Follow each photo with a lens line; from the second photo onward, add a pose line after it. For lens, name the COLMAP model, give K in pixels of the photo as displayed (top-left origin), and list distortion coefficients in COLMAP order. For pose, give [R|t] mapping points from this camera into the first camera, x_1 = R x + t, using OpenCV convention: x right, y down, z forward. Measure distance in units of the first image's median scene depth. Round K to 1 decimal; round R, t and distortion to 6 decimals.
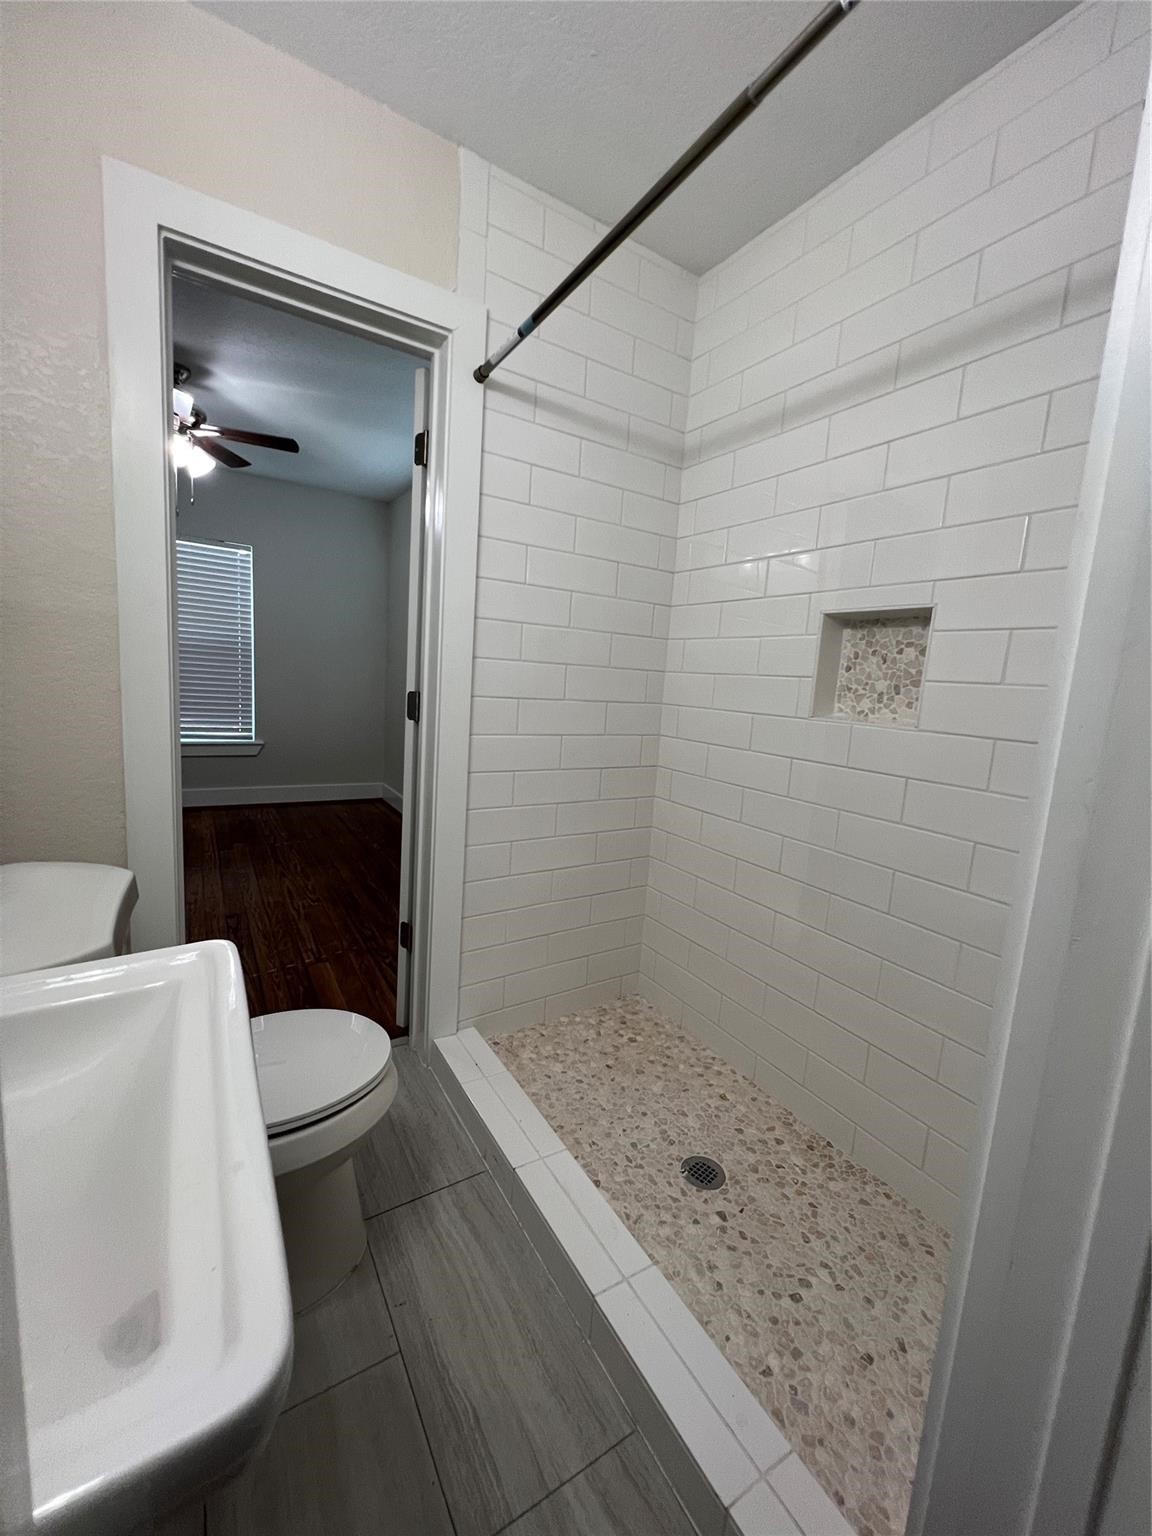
lens RADIAL K [[614.7, 0, 576.0], [0, 614.7, 768.0], [0, 0, 1]] dist [-0.002382, 0.000241]
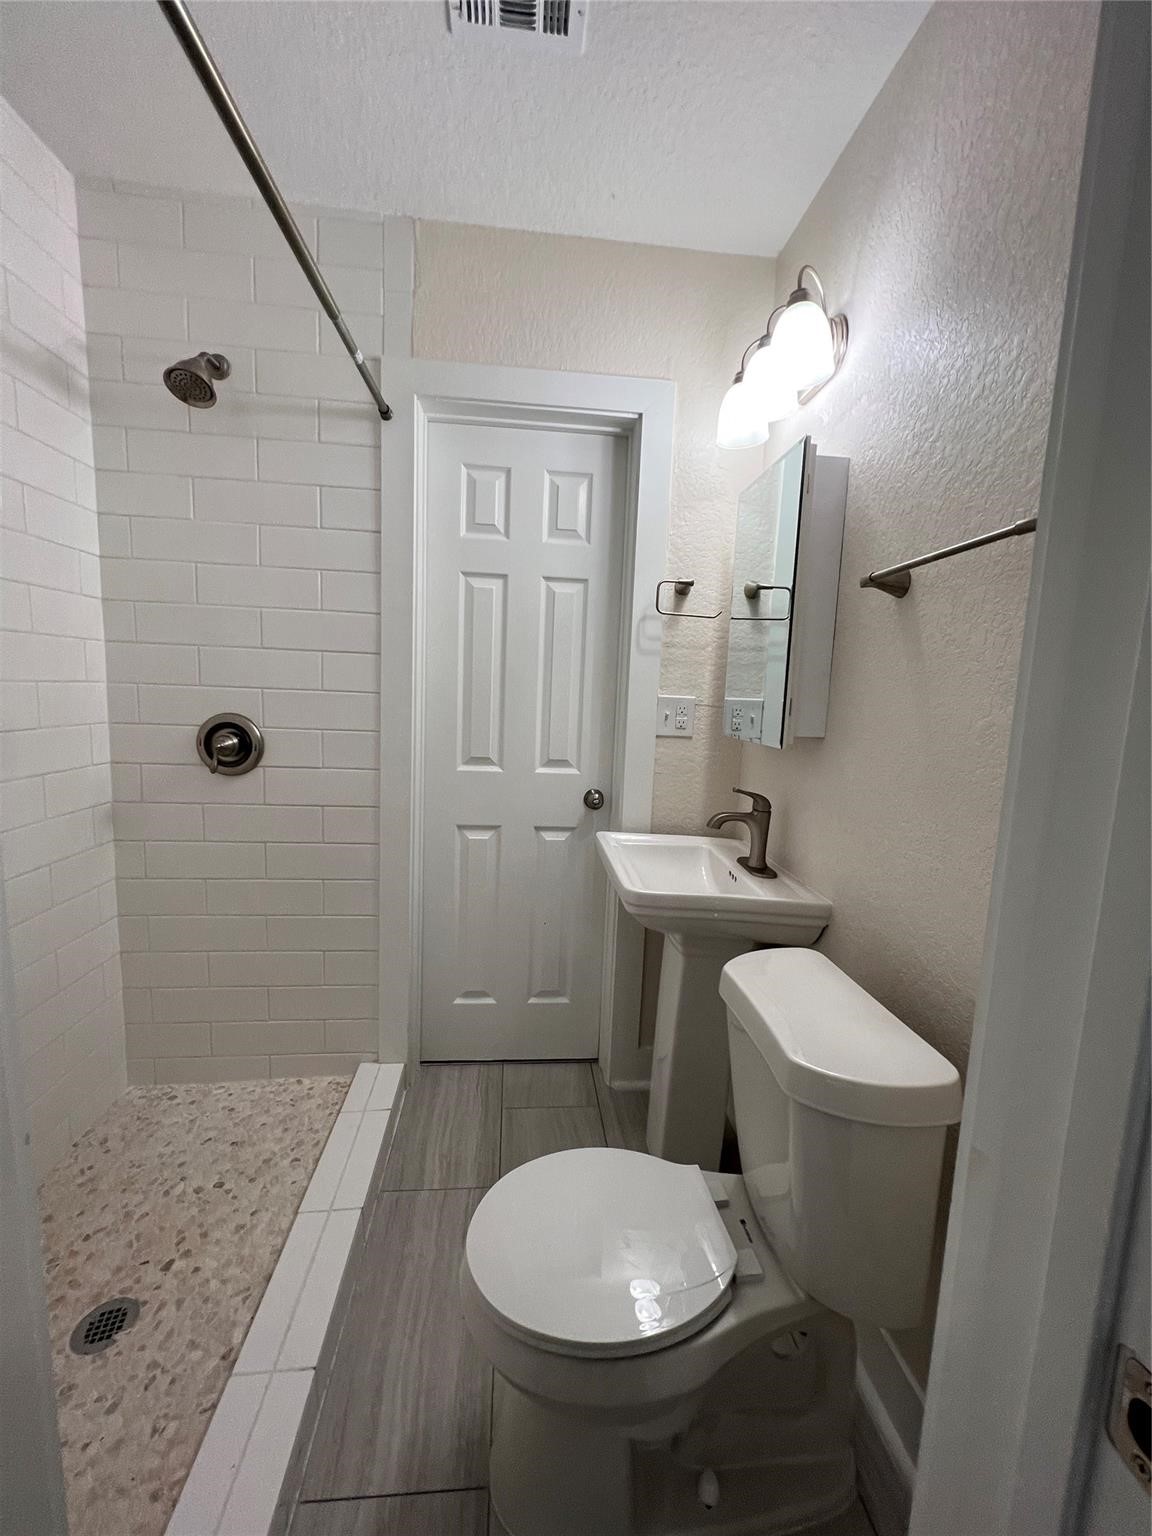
lens RADIAL K [[633.3, 0, 576.0], [0, 633.3, 768.0], [0, 0, 1]] dist [-0.001906, 0.000079]
pose [[-0.892644, -0.156228, 0.422823, -0.635913], [-0.029476, 0.956241, 0.291091, -0.316657], [-0.449797, 0.247378, -0.858188, 1.408339]]
